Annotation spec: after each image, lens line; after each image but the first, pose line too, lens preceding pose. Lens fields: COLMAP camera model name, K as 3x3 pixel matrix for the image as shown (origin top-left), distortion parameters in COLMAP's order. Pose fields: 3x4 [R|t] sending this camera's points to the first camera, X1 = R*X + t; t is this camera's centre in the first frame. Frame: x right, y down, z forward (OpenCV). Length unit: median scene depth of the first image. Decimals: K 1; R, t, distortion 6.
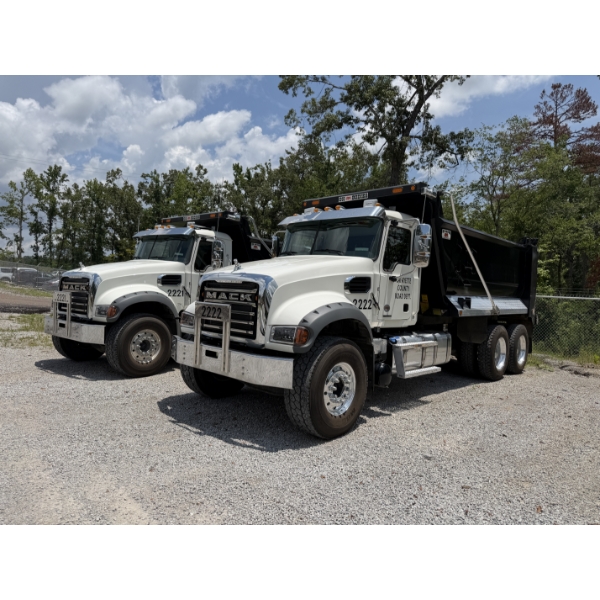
lens RADIAL K [[413.7, 0, 300.4], [0, 413.7, 298.0], [0, 0, 1]] dist [0.044139, 0.000642]
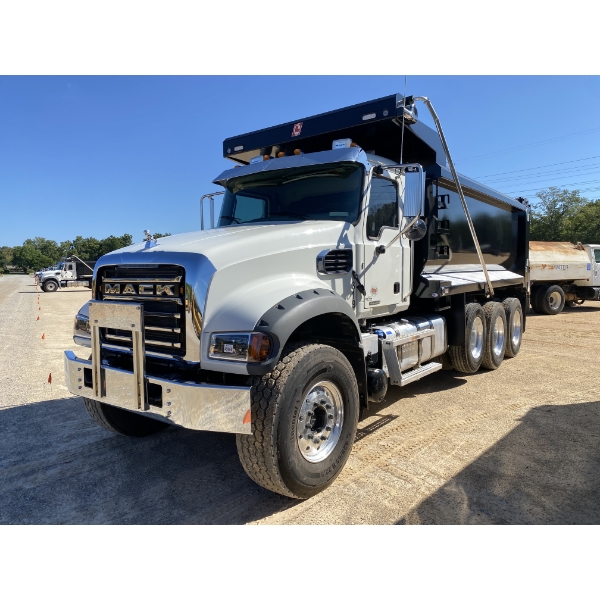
lens RADIAL K [[458.3, 0, 308.9], [0, 458.3, 301.5], [0, 0, 1]] dist [-0.006630, -0.003990]
pose [[0.989185, -0.067055, 0.130449, -0.007266], [0.060293, 0.996658, 0.055117, -0.008859], [-0.133709, -0.046656, 0.989922, 0.253601]]
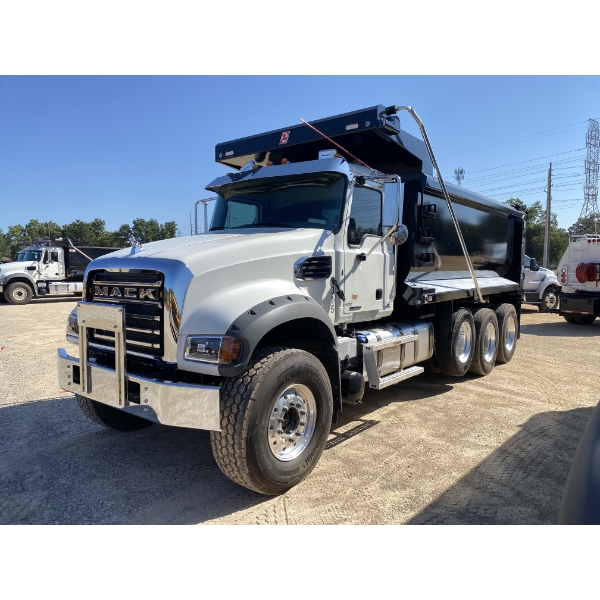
lens RADIAL K [[456.8, 0, 302.5], [0, 456.8, 300.0], [0, 0, 1]] dist [0.004249, 0.000849]
pose [[0.993995, -0.046565, 0.099027, 0.038977], [0.041784, 0.997884, 0.049824, -0.016137], [-0.101138, -0.045387, 0.993837, 0.218263]]
